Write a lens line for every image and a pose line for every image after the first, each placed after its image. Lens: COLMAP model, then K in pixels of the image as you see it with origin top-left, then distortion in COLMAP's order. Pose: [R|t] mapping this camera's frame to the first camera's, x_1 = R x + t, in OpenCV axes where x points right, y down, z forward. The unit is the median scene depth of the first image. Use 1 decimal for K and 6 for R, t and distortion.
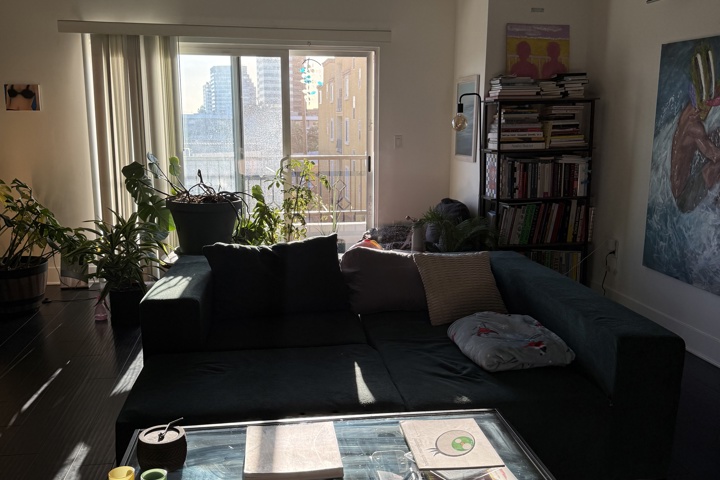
lens RADIAL K [[670.4, 0, 360.7], [0, 670.4, 247.5], [0, 0, 1]] dist [0.046856, 0.000000]
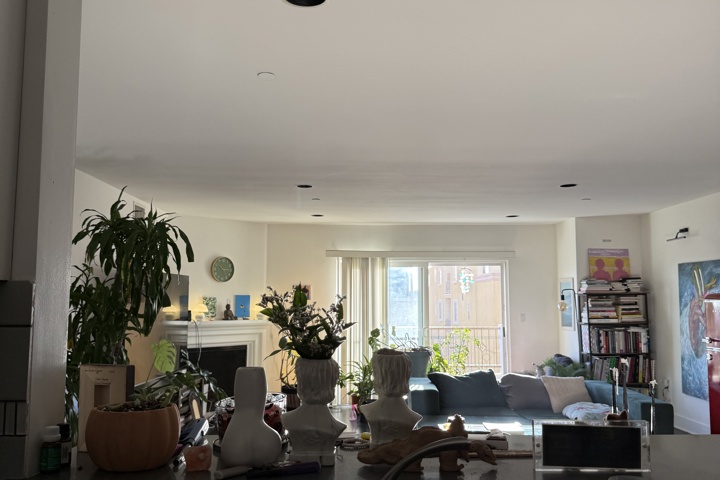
lens RADIAL K [[670.4, 0, 356.0], [0, 670.4, 234.8], [0, 0, 1]] dist [0.046856, 0.000000]
pose [[0.987784, -0.016995, -0.154900, -0.096442], [-0.027406, 0.959595, -0.280048, 0.124015], [0.153400, 0.280872, 0.947406, -0.702901]]
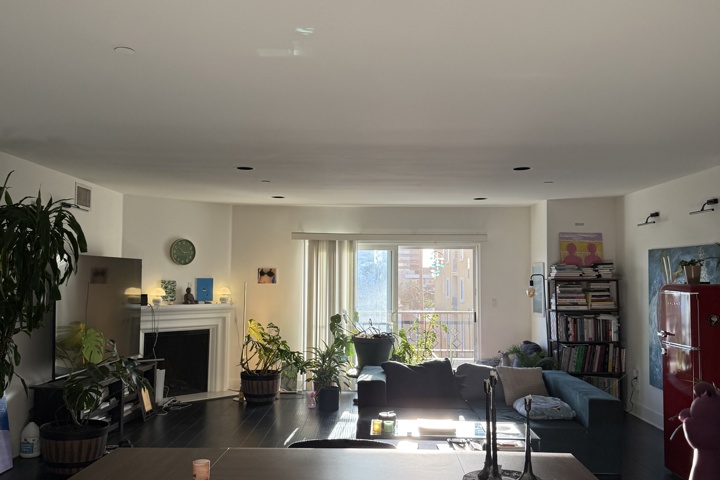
lens RADIAL K [[670.4, 0, 355.8], [0, 670.4, 234.8], [0, 0, 1]] dist [0.046856, 0.000000]
pose [[0.984267, -0.006859, -0.176557, 0.019706], [-0.037212, 0.968787, -0.245087, 0.089163], [0.172727, 0.247801, 0.953289, -0.632030]]
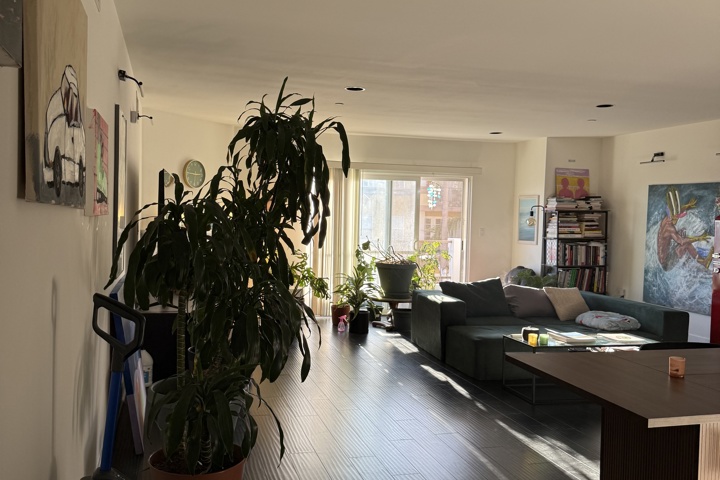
lens RADIAL K [[670.4, 0, 357.6], [0, 670.4, 242.3], [0, 0, 1]] dist [0.046856, 0.000000]
pose [[0.993639, 0.016940, 0.111333, -0.502380], [-0.000634, 0.989448, -0.144888, 0.120773], [-0.112612, 0.143896, 0.983164, -0.664491]]
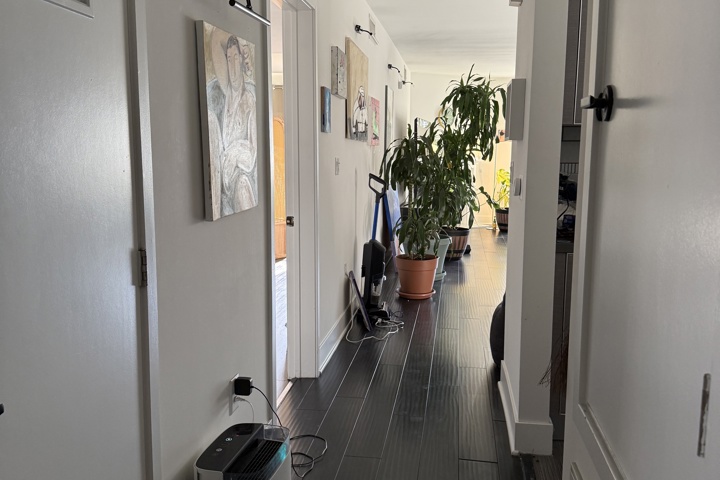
lens RADIAL K [[670.4, 0, 356.3], [0, 670.4, 245.2], [0, 0, 1]] dist [0.046856, 0.000000]
pose [[0.952484, 0.038179, -0.302187, -0.057296], [-0.050849, 0.998122, -0.034169, 0.400516], [0.300315, 0.047911, 0.952636, -2.024620]]
